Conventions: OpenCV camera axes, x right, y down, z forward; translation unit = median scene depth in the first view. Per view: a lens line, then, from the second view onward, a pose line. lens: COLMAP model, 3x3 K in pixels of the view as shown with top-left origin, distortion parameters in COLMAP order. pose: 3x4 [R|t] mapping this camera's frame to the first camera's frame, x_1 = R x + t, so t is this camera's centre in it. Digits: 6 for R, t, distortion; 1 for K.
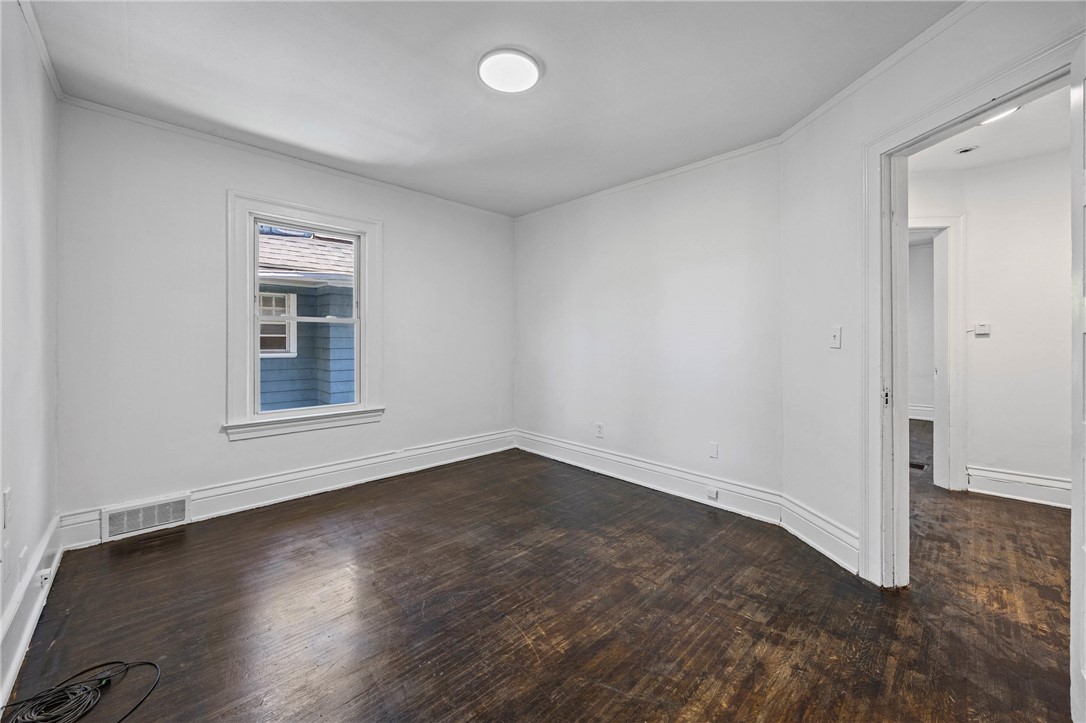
lens RADIAL K [[419.1, 0, 546.7], [0, 419.1, 346.4], [0, 0, 1]] dist [-0.002840, 0.000070]
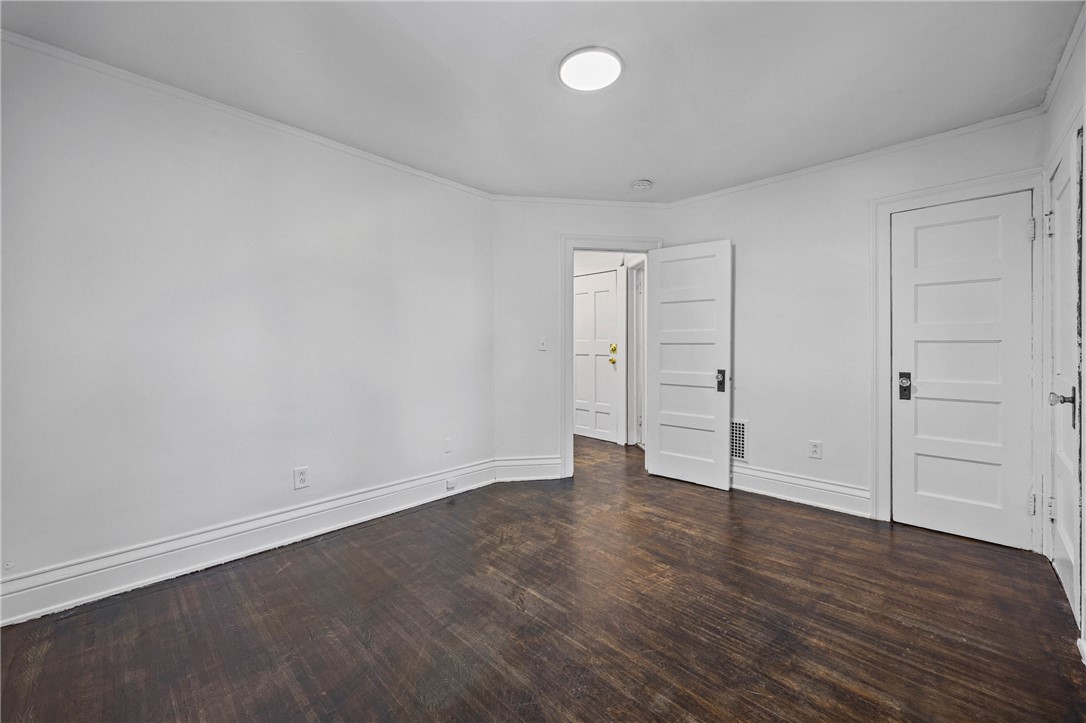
lens RADIAL K [[415.4, 0, 553.9], [0, 415.4, 357.0], [0, 0, 1]] dist [-0.006587, -0.000043]
pose [[-0.043528, -0.026343, 0.998705, -1.036075], [0.015968, 0.999506, 0.027060, -0.019081], [-0.998925, 0.017125, -0.043086, 1.119988]]
